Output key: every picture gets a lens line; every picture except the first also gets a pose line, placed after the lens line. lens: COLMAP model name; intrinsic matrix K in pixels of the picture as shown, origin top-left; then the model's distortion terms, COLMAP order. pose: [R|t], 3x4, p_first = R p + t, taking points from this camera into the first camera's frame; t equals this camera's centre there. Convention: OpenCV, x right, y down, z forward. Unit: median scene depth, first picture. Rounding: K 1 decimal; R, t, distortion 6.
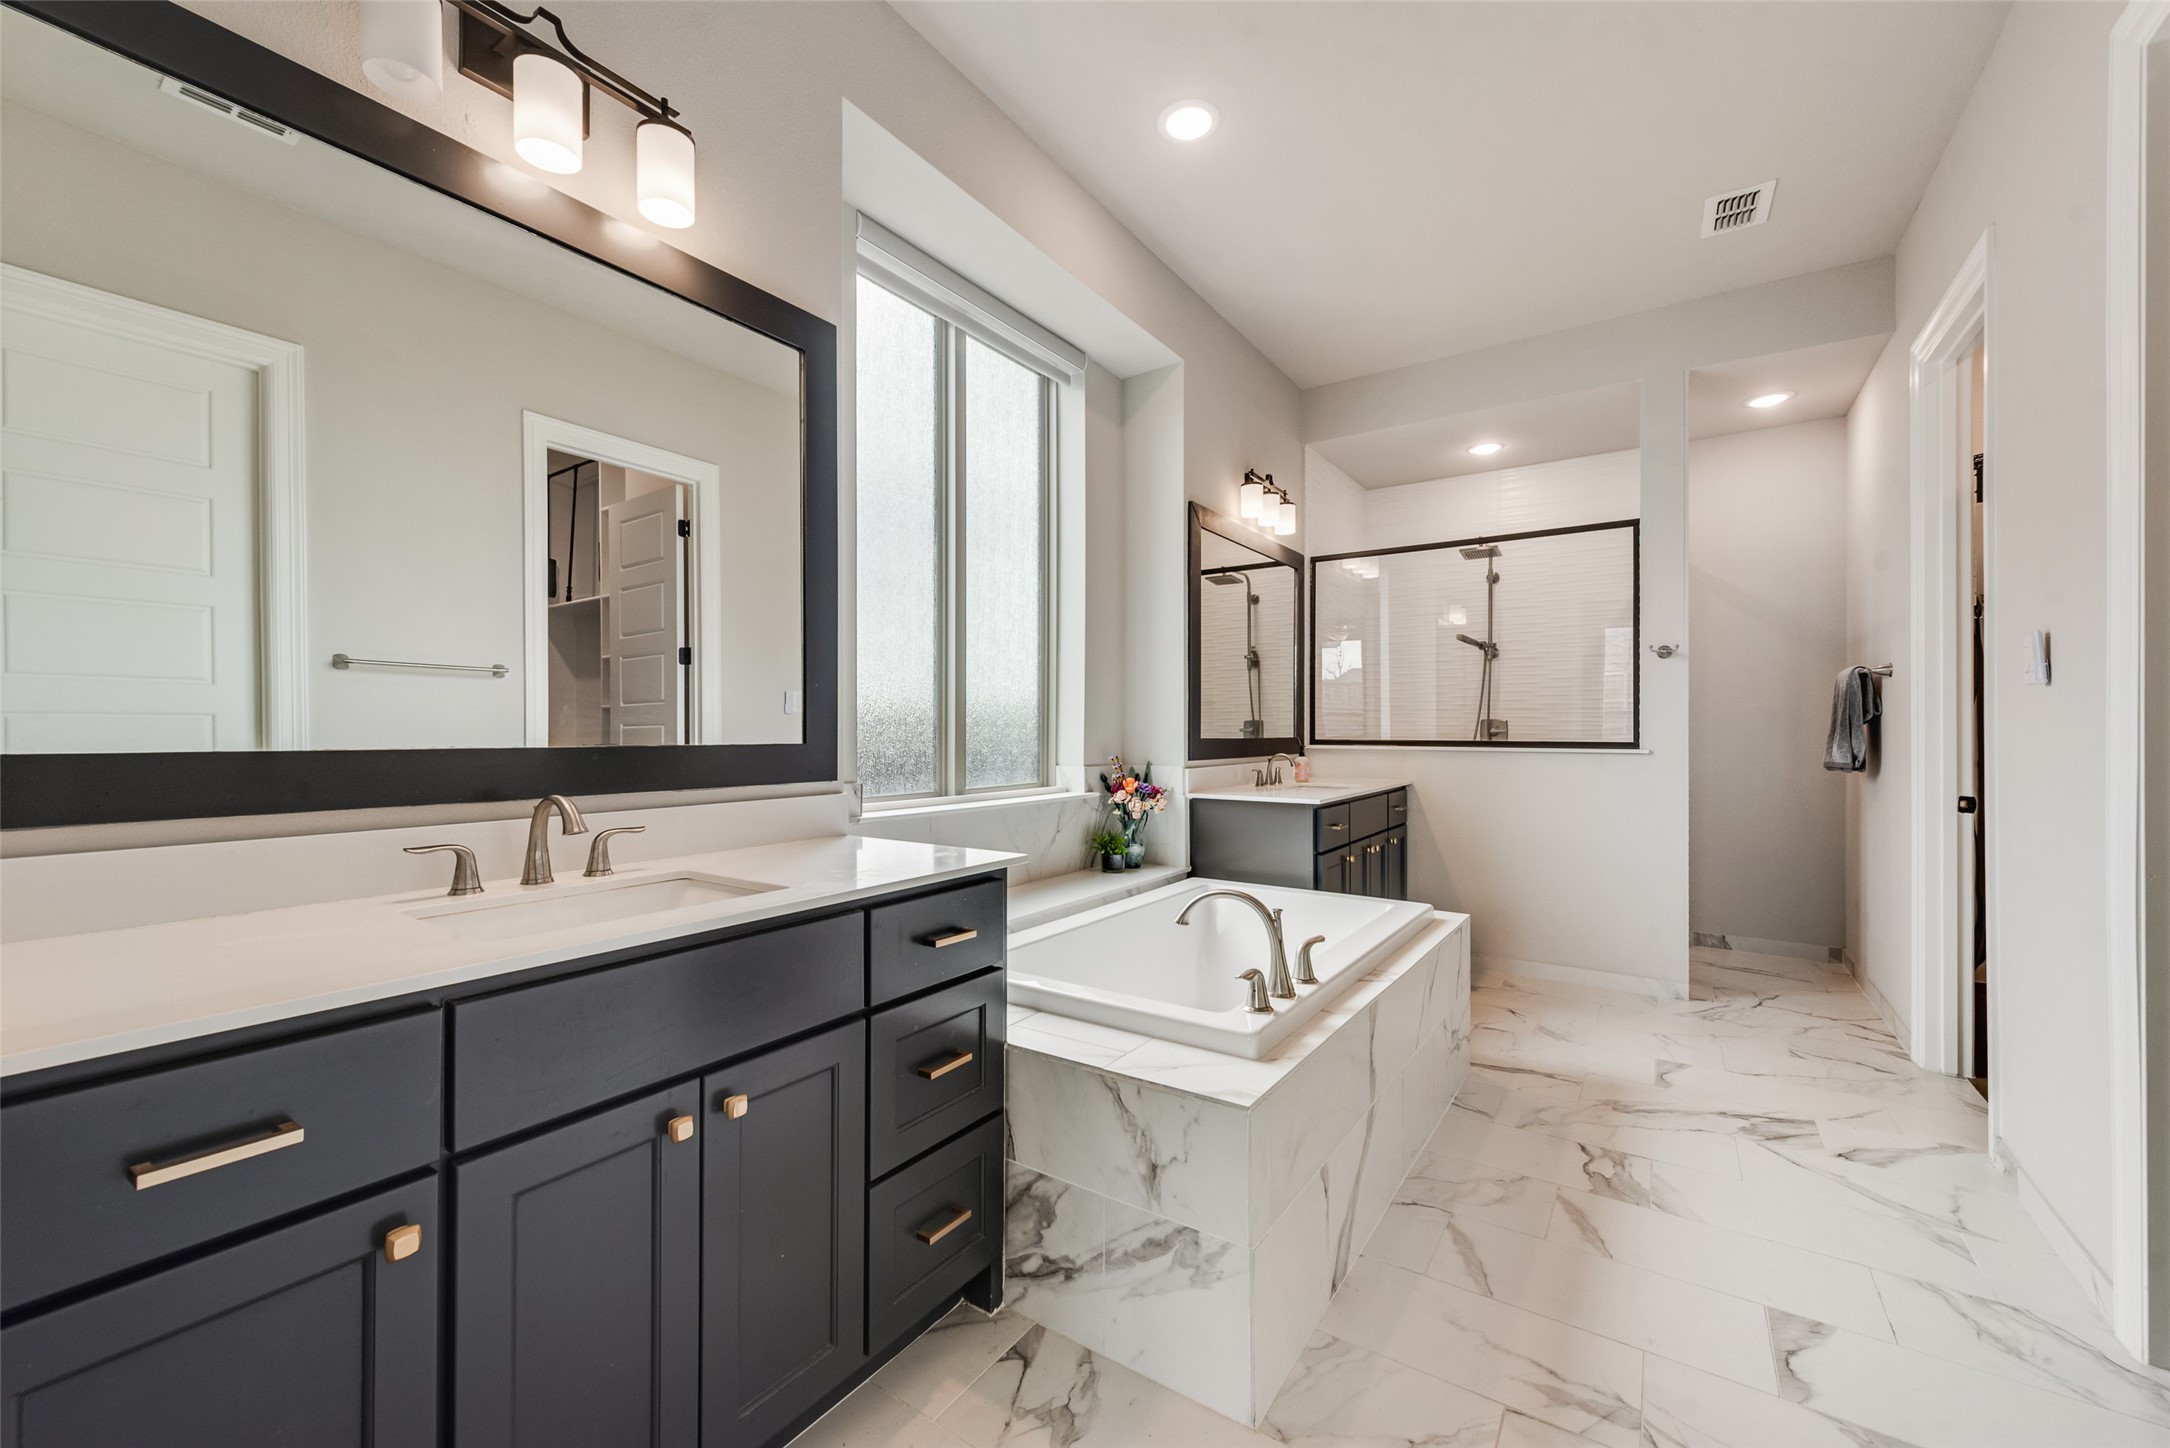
lens RADIAL K [[851.3, 0, 1081.8], [0, 851.3, 724.9], [0, 0, 1]] dist [0.000176, 0.000003]
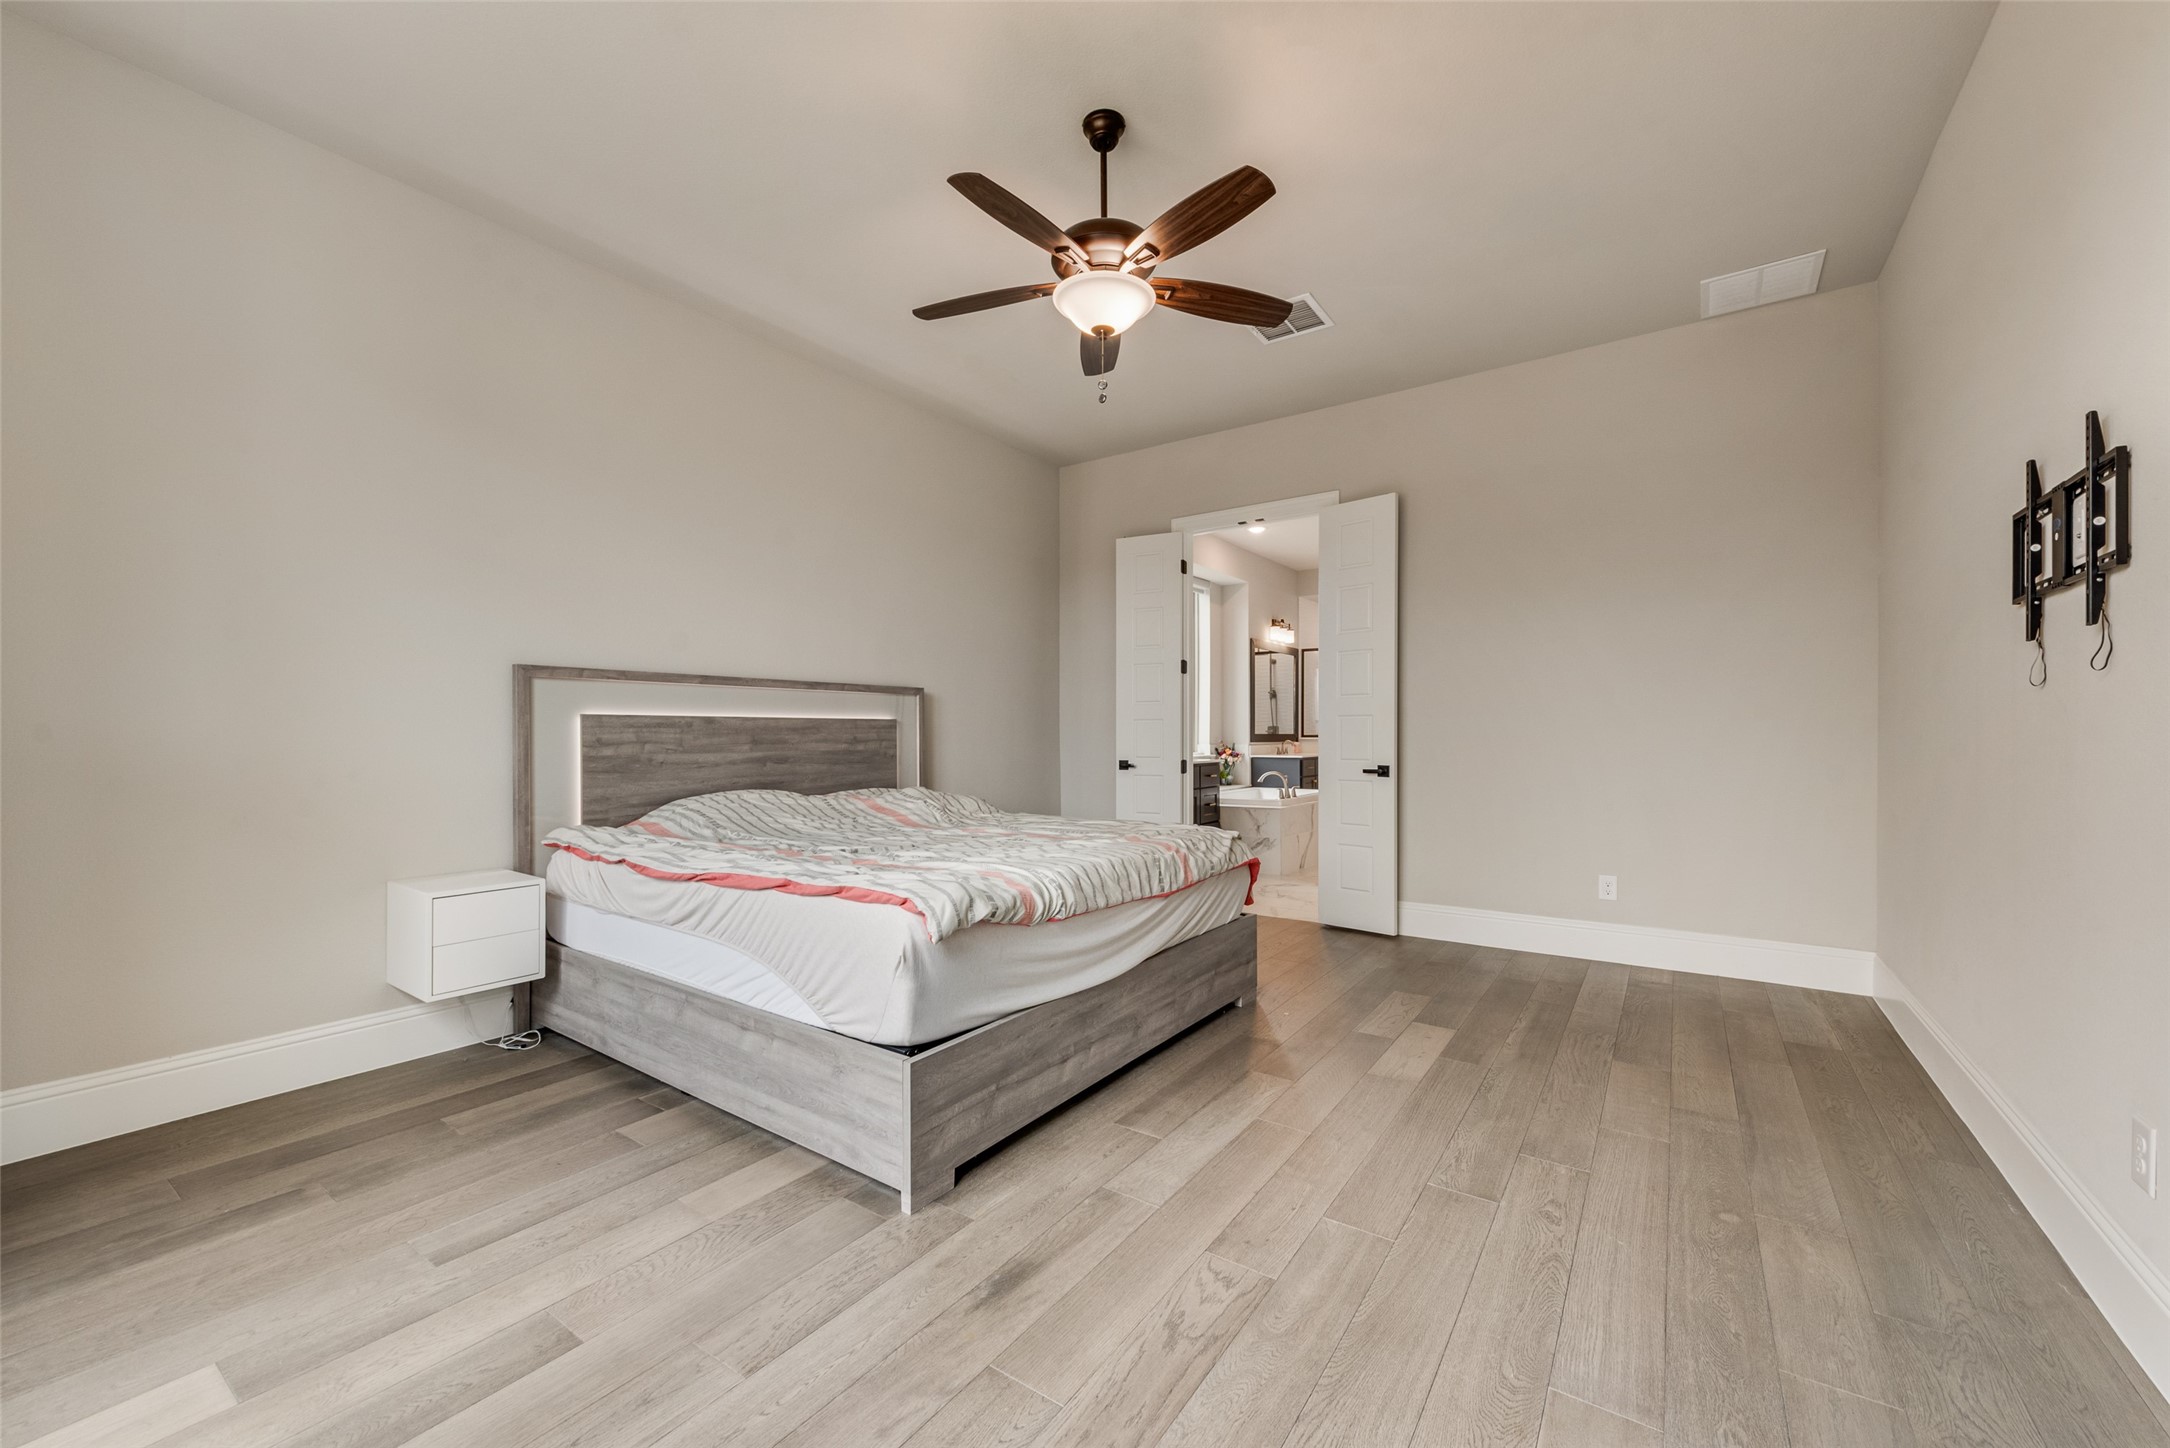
lens RADIAL K [[851.3, 0, 1087.9], [0, 851.3, 731.5], [0, 0, 1]] dist [0.000176, 0.000003]
pose [[0.999996, 0.002784, -0.000245, -0.310711], [-0.002783, 0.999988, 0.004009, 0.001369], [0.000256, -0.004008, 0.999992, -1.325080]]
